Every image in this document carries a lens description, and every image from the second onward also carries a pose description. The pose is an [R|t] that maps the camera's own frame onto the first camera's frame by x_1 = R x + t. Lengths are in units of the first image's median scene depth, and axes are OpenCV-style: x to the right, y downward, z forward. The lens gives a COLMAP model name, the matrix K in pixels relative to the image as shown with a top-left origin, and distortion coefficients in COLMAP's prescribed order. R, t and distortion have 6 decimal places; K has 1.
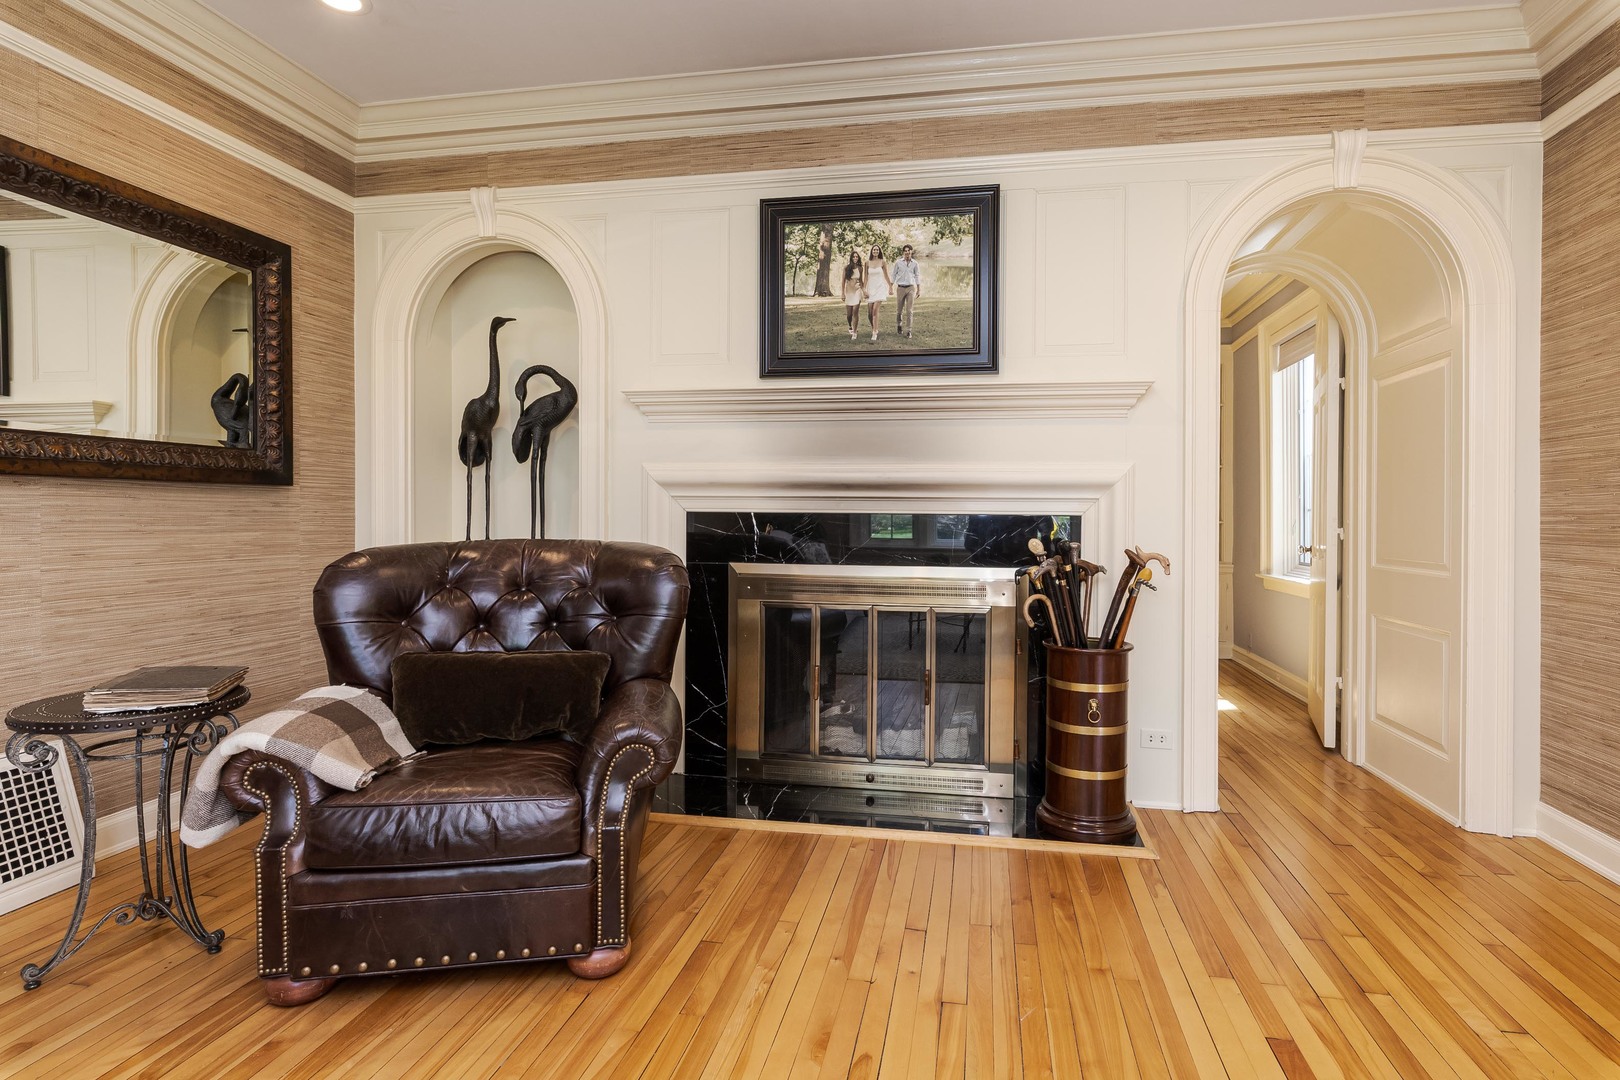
lens RADIAL K [[920.5, 0, 818.9], [0, 920.5, 524.9], [0, 0, 1]] dist [-0.003417, -0.000636]
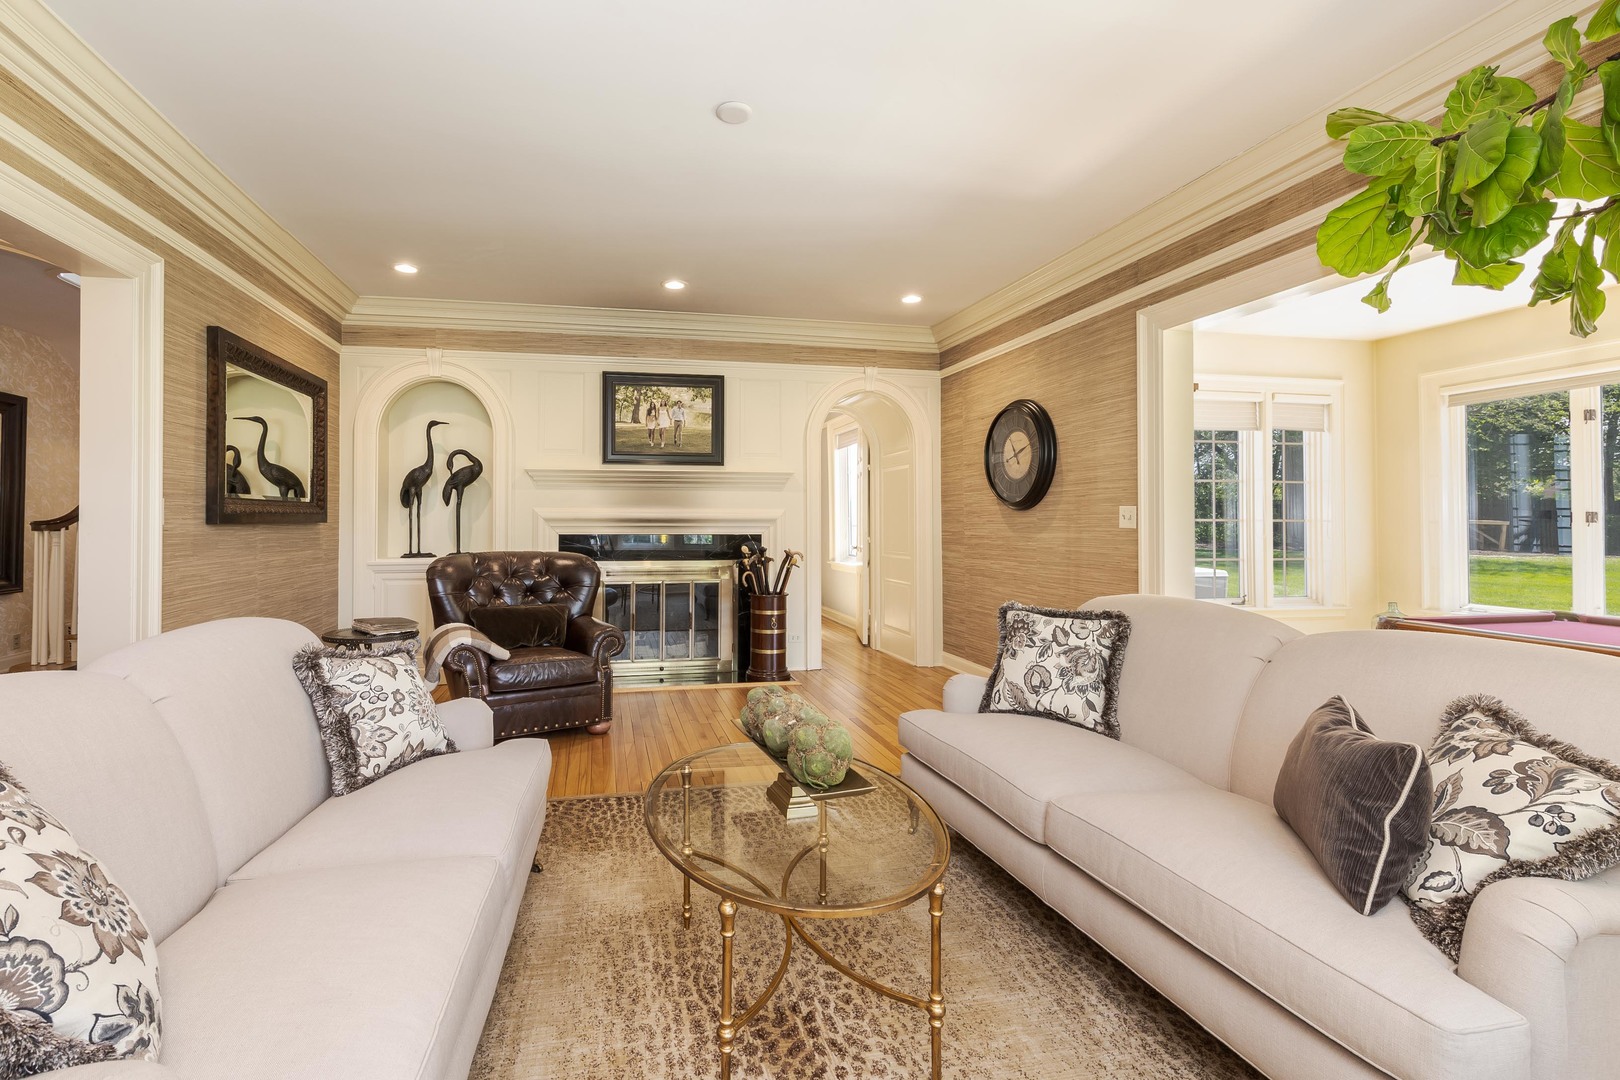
lens RADIAL K [[712.4, 0, 803.0], [0, 712.4, 528.5], [0, 0, 1]] dist [-0.002594, 0.000011]
pose [[0.911027, -0.008420, 0.412261, -0.300126], [0.009959, 0.999949, -0.001585, -0.019768], [-0.412226, 0.005550, 0.911065, -0.524971]]
